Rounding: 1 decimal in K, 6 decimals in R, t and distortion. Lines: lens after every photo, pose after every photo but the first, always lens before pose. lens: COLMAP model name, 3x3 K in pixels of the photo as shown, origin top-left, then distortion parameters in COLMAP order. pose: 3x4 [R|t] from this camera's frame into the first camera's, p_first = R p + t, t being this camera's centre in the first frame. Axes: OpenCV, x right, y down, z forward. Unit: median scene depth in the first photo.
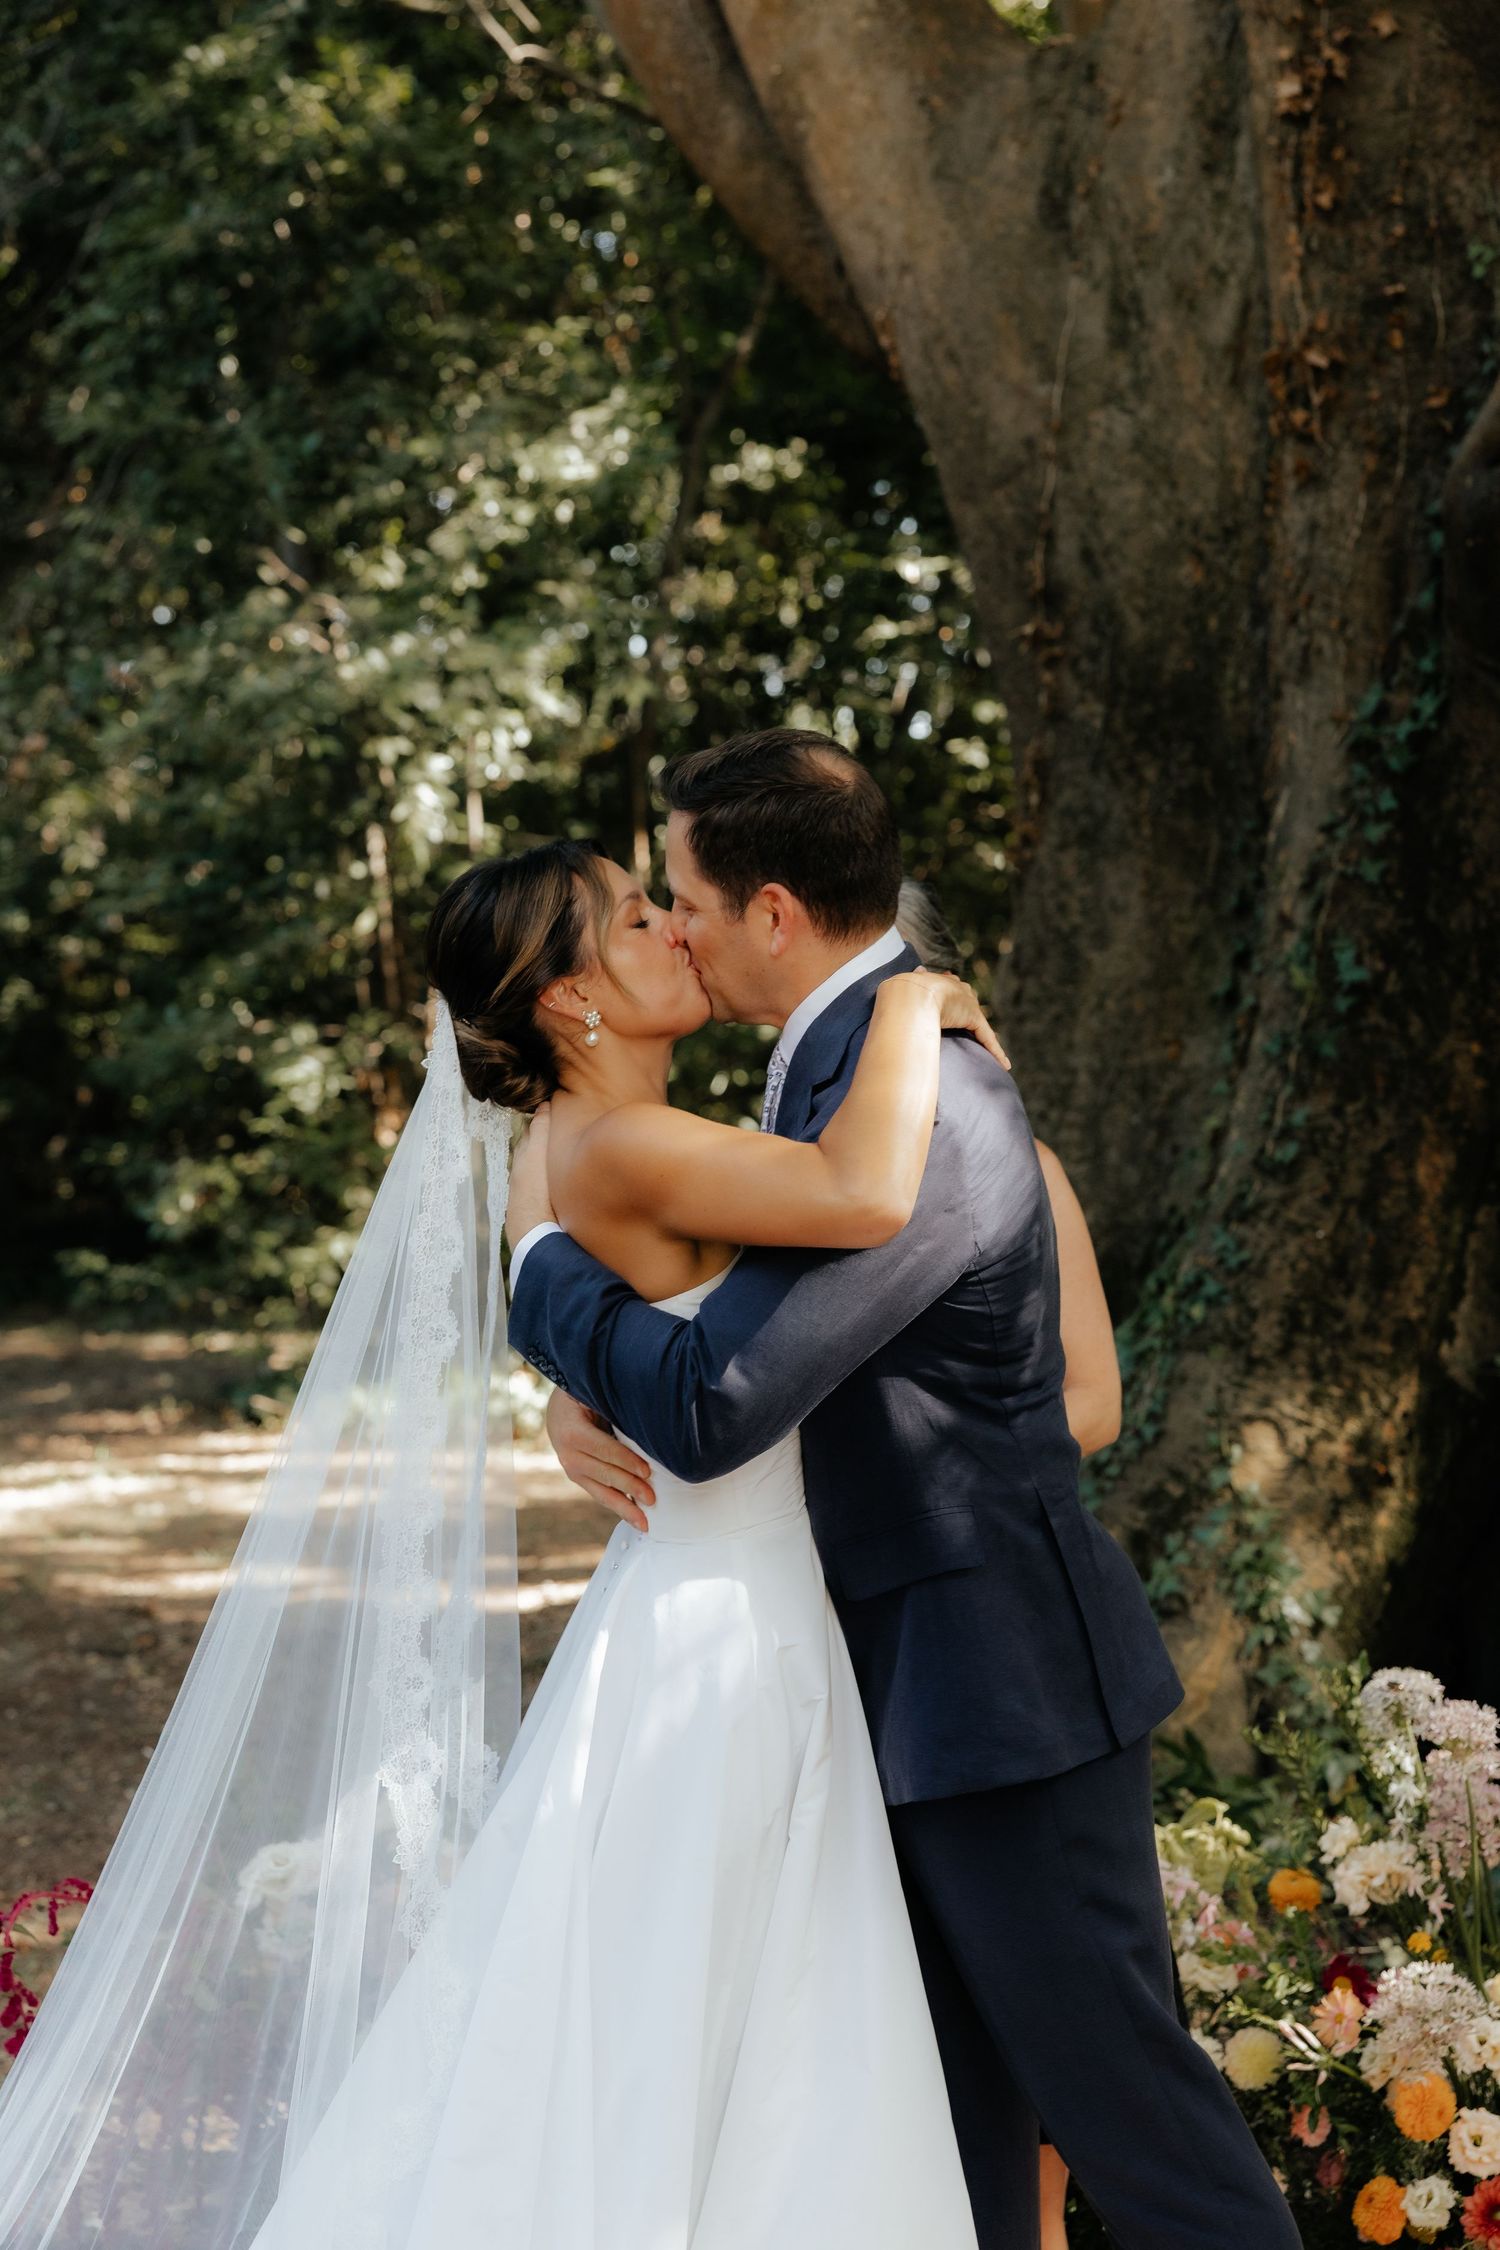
lens RADIAL K [[3857.0, 0, 712.1], [0, 3857.0, 1130.7], [0, 0, 1]] dist [0.007275, -0.008531]
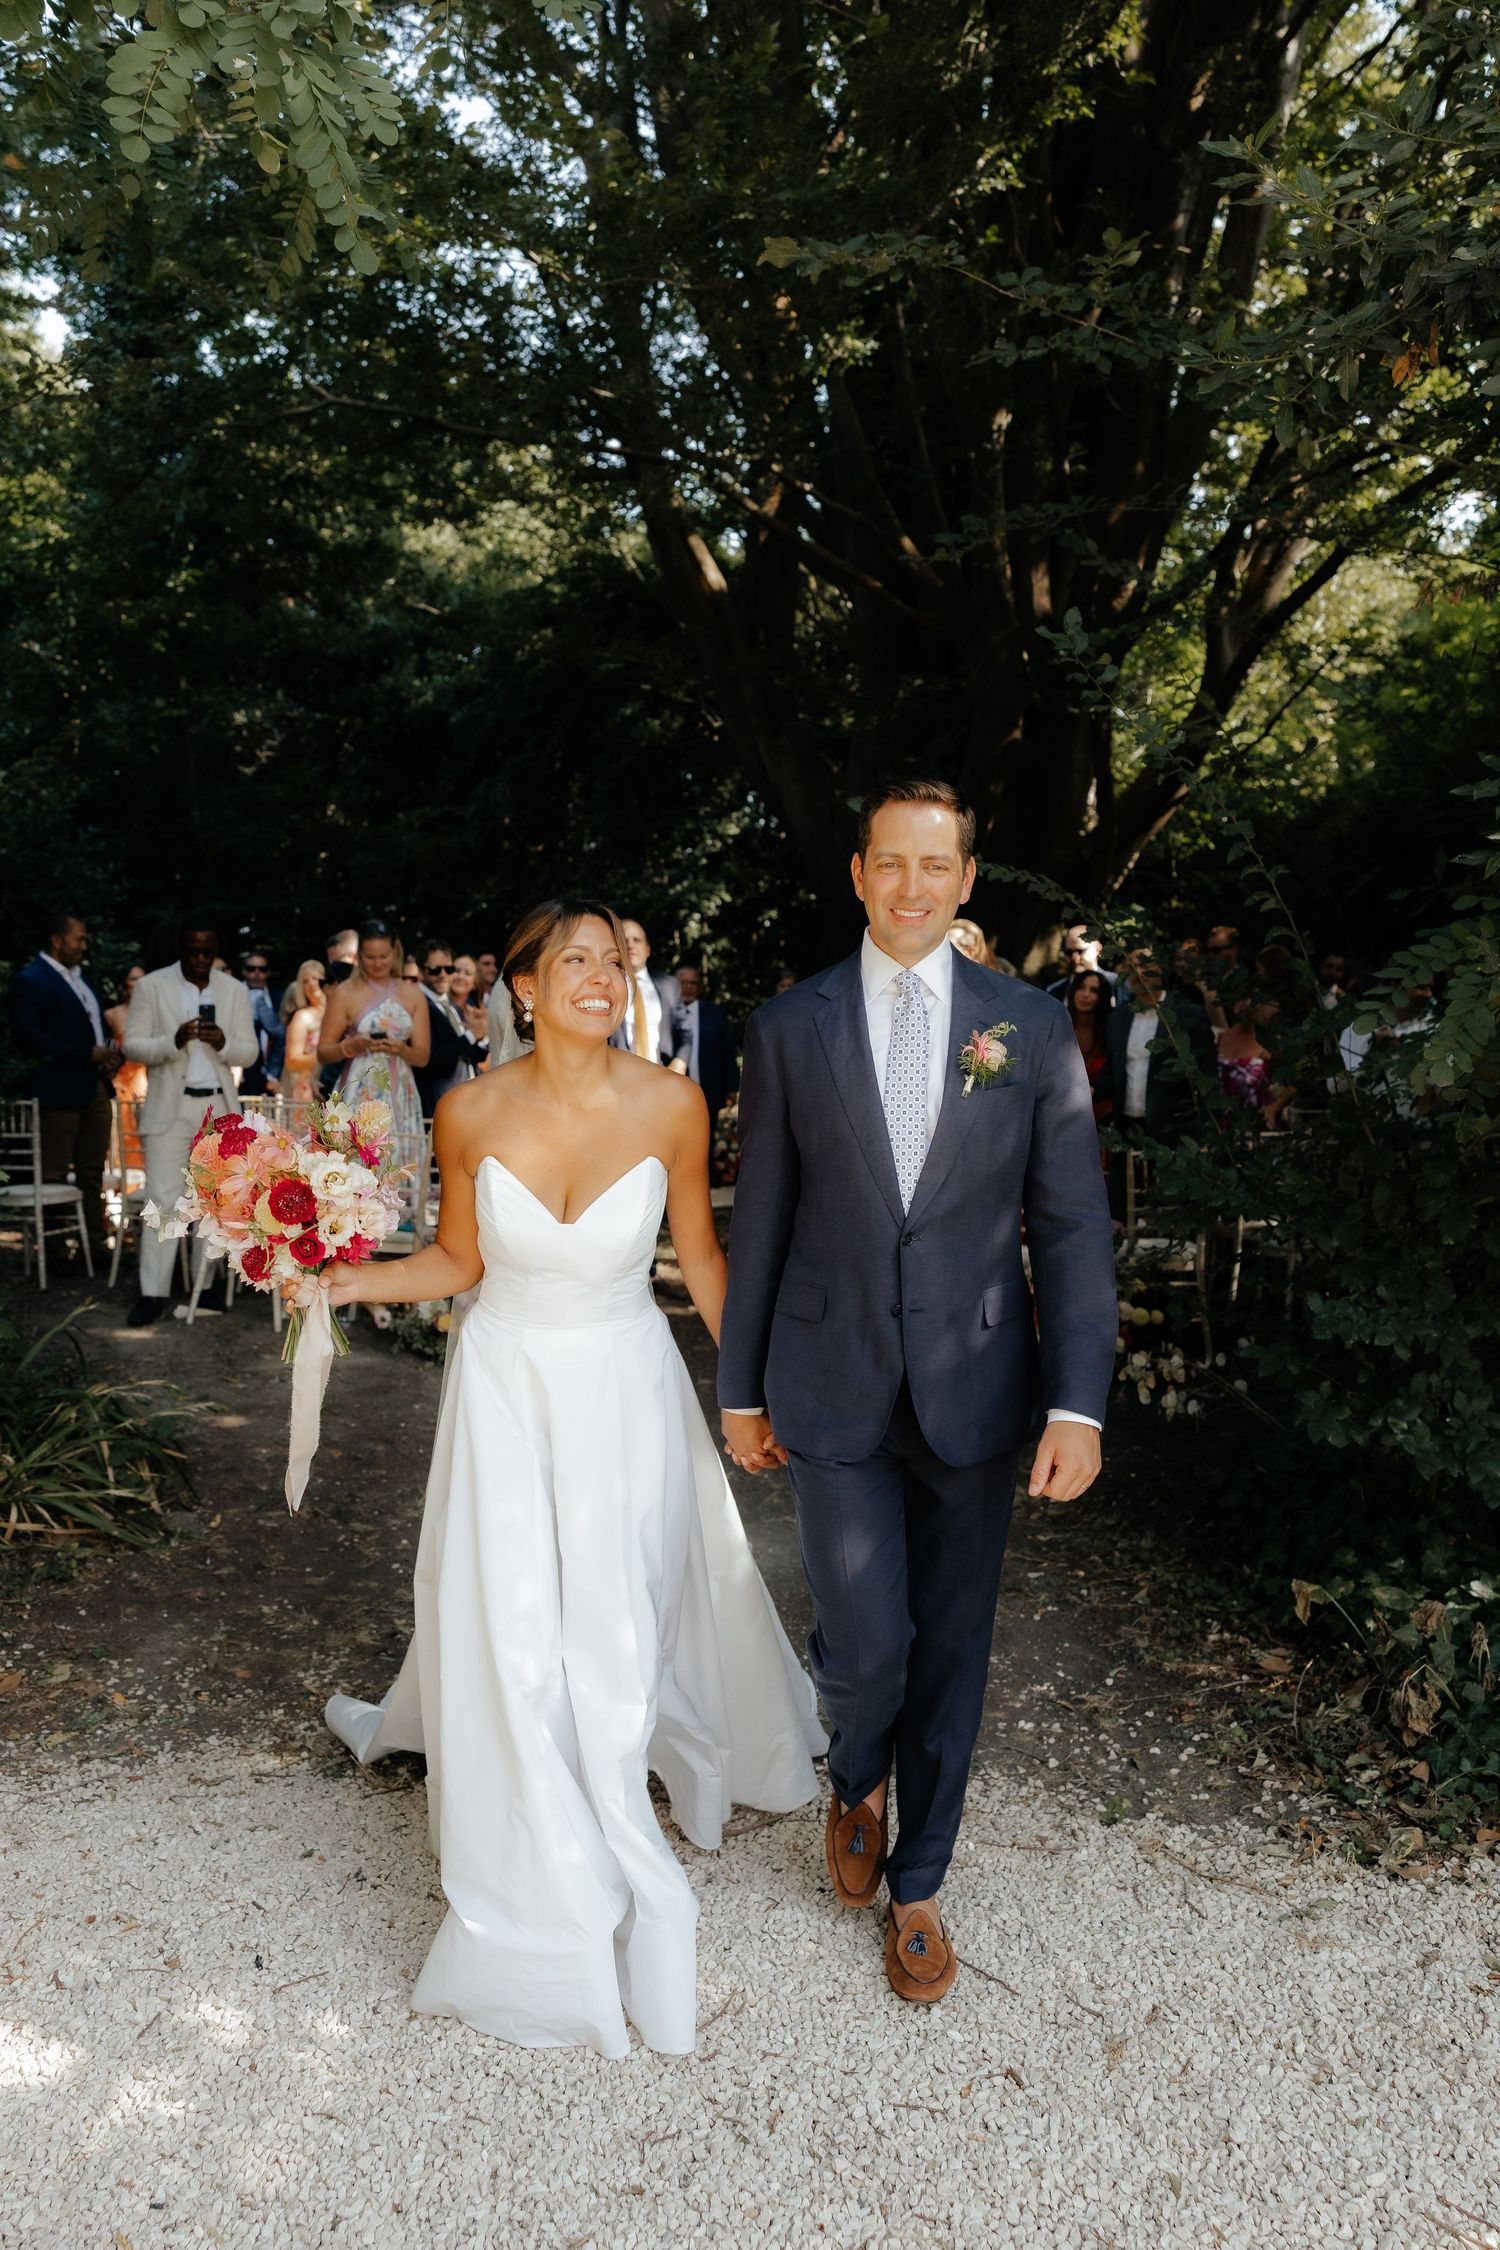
lens RADIAL K [[1762.4, 0, 750.0], [0, 1762.4, 1125.0], [0, 0, 1]] dist [0.003658, 0.000235]
pose [[0.999427, -0.014375, -0.030634, 0.052807], [0.016141, 0.998175, 0.058187, 0.009855], [0.029741, -0.058648, 0.997836, -1.285940]]
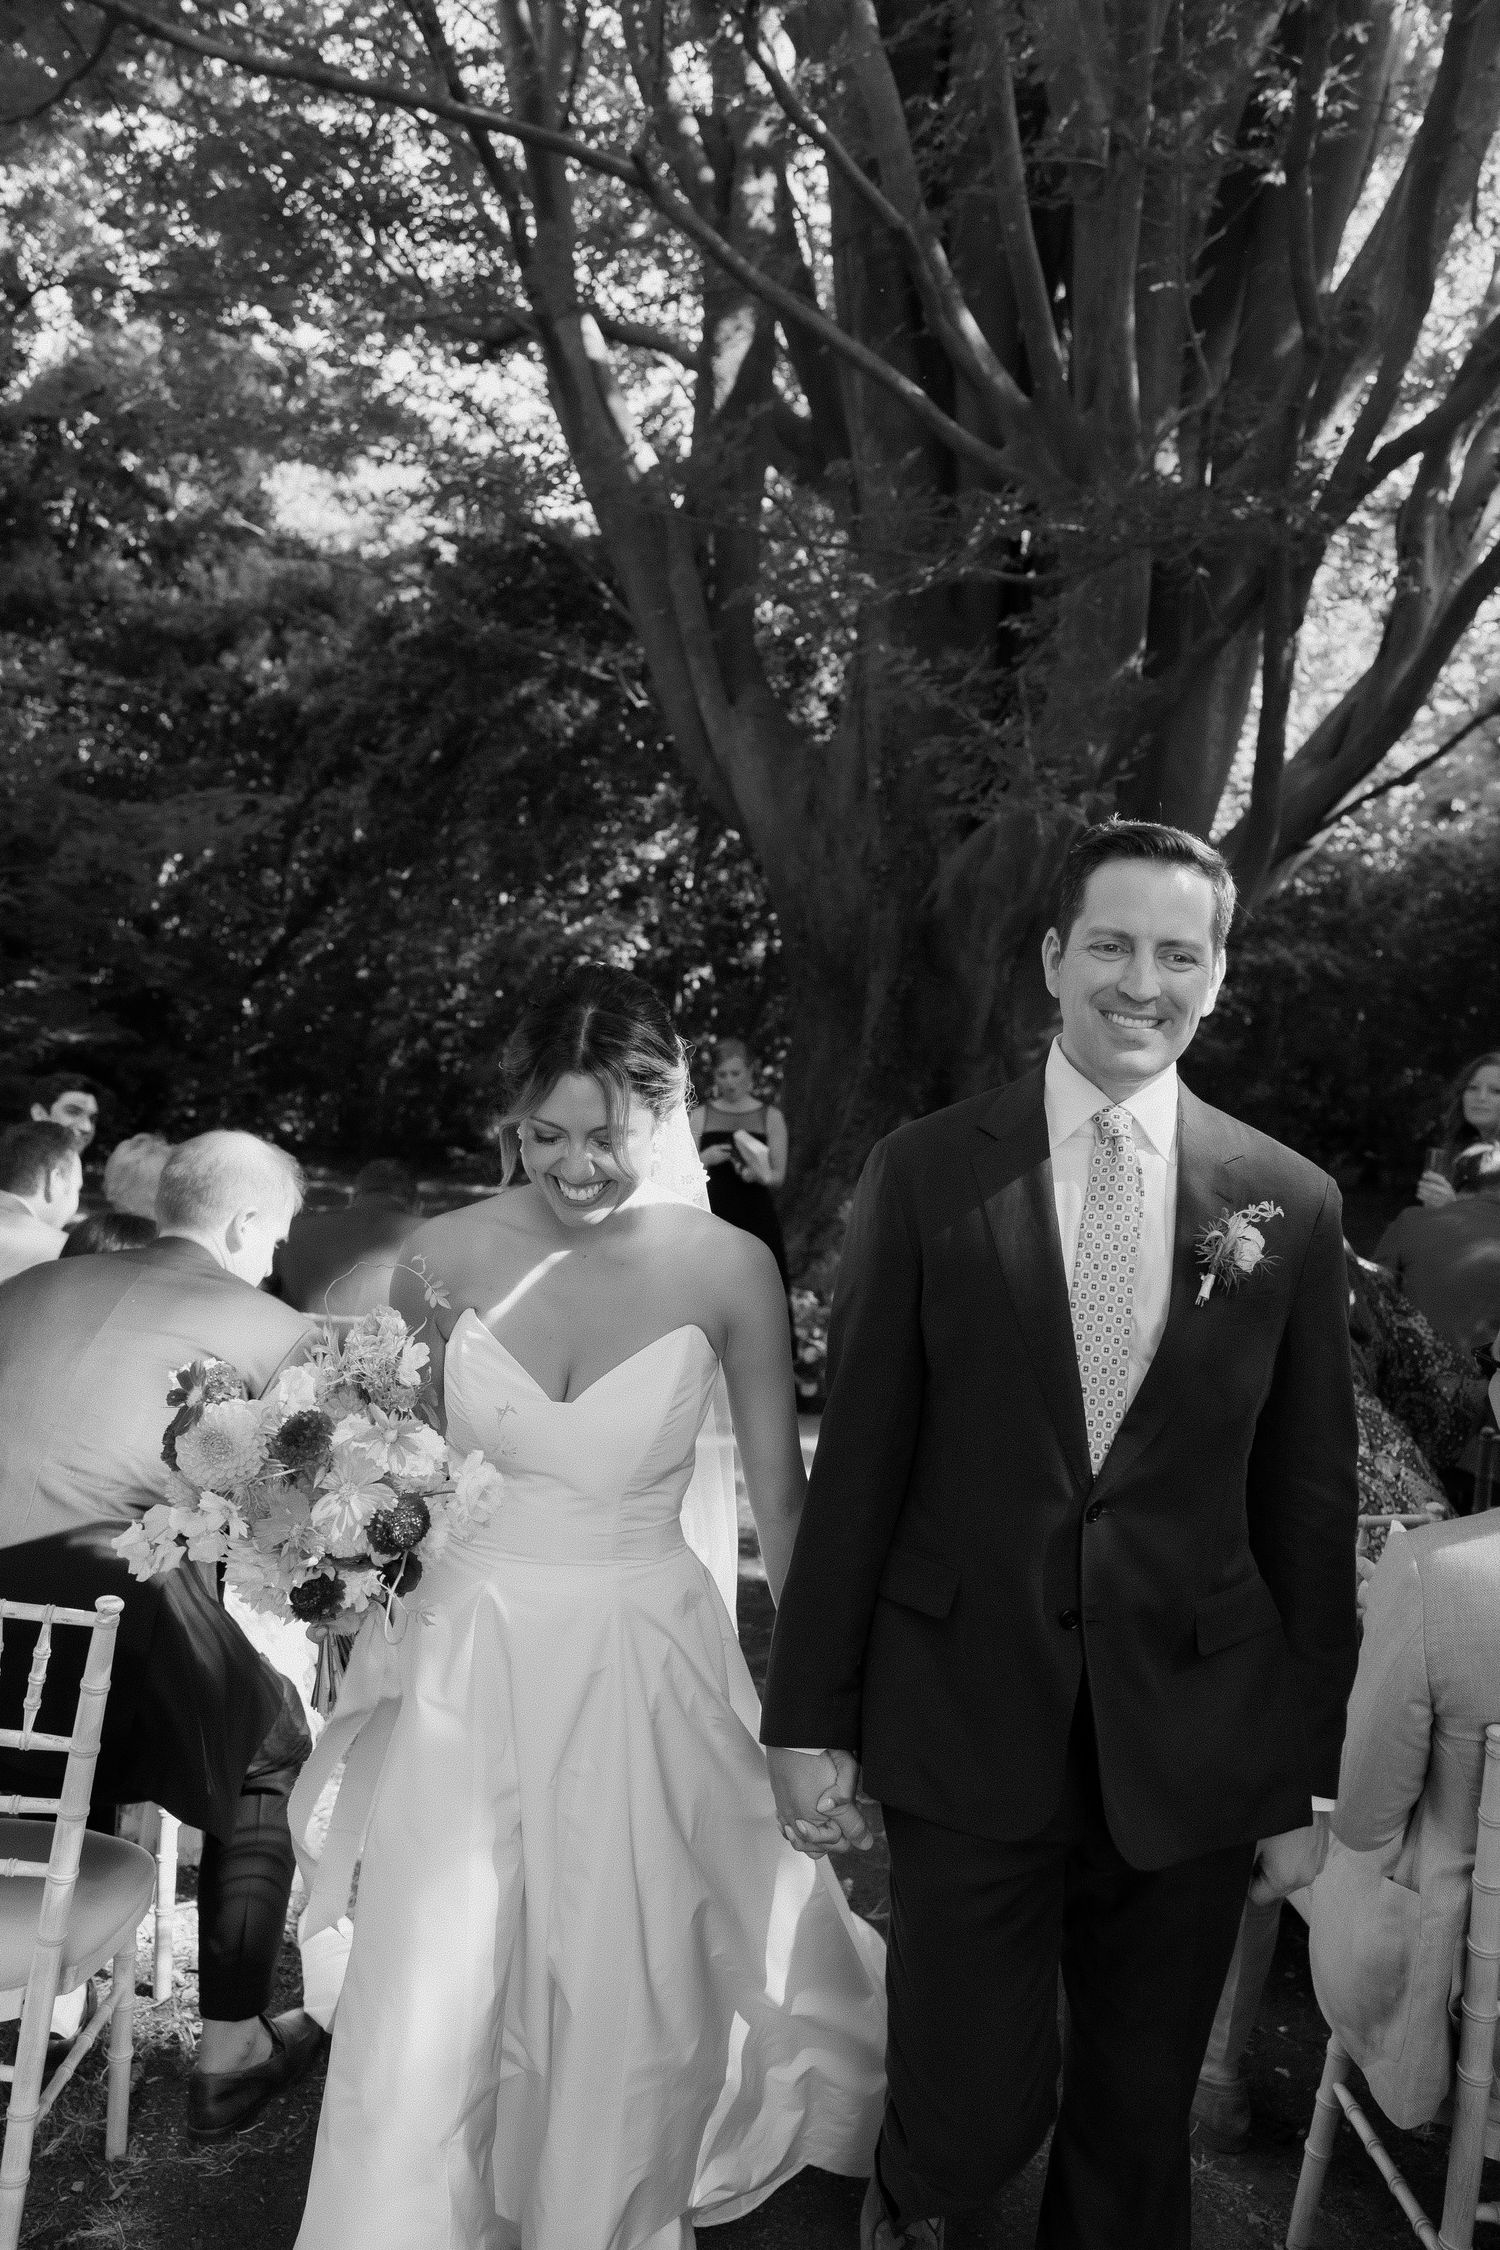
lens RADIAL K [[1762.4, 0, 750.0], [0, 1762.4, 1125.0], [0, 0, 1]] dist [0.003658, 0.000235]
pose [[0.999277, 0.032986, 0.018915, 0.023389], [-0.033099, 0.999436, 0.005682, 0.006449], [-0.018717, -0.006304, 0.999805, -0.407968]]
